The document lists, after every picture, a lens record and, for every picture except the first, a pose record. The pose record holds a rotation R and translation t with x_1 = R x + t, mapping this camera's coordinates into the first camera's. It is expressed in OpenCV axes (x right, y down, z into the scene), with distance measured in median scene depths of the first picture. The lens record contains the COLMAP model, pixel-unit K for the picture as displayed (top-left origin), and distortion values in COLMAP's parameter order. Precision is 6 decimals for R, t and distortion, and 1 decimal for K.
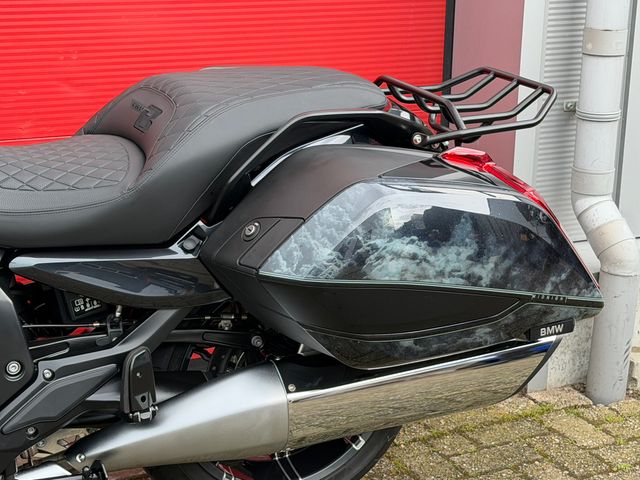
lens RADIAL K [[1331.1, 0, 320.0], [0, 1331.1, 240.0], [0, 0, 1]] dist [0.151174, -0.067176]
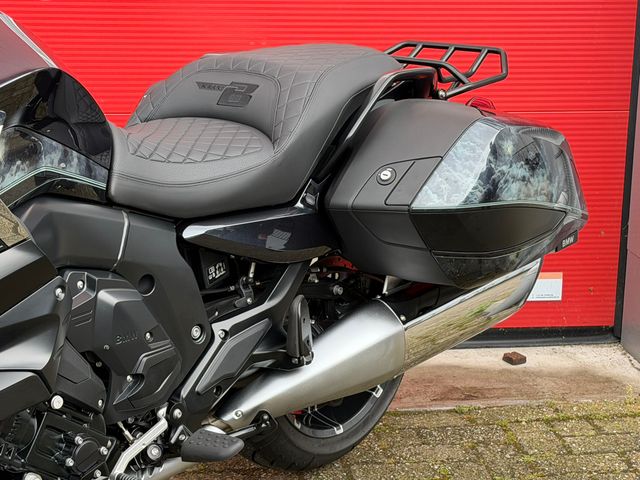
lens RADIAL K [[1424.9, 0, 320.4], [0, 1424.9, 253.0], [0, 0, 1]] dist [0.117309, 0.435694]
pose [[0.887100, -0.133753, 0.441774, -0.624176], [0.150721, 0.988571, -0.003352, 0.051837], [-0.436276, 0.069558, 0.897120, -0.052154]]
